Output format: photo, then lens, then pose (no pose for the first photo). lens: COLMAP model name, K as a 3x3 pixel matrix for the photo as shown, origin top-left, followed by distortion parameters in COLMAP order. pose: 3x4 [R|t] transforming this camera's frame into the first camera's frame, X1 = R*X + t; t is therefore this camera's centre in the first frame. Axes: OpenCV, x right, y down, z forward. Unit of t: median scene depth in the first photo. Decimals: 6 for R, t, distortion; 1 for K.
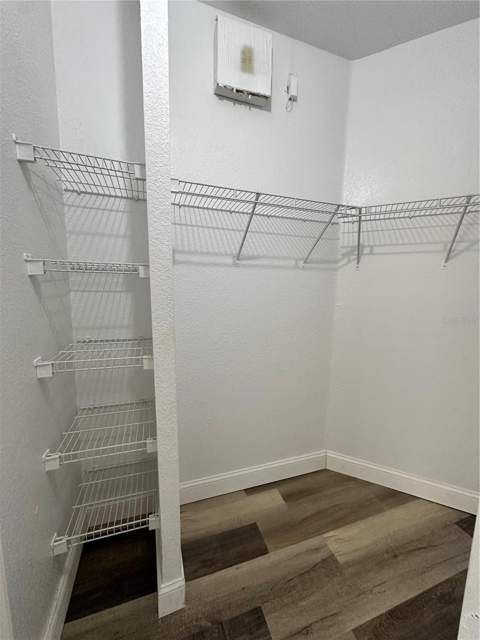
lens RADIAL K [[255.6, 0, 240.0], [0, 255.6, 320.0], [0, 0, 1]] dist [-0.002678, -0.000219]
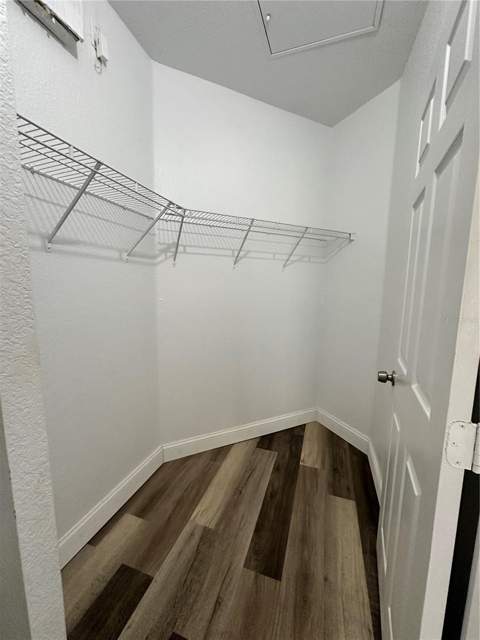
lens RADIAL K [[255.6, 0, 240.0], [0, 255.6, 320.0], [0, 0, 1]] dist [-0.002678, -0.000219]
pose [[0.612506, -0.105060, 0.783453, -0.264790], [0.097483, 0.993602, 0.057029, -0.008375], [-0.784432, 0.041442, 0.618829, 0.145965]]
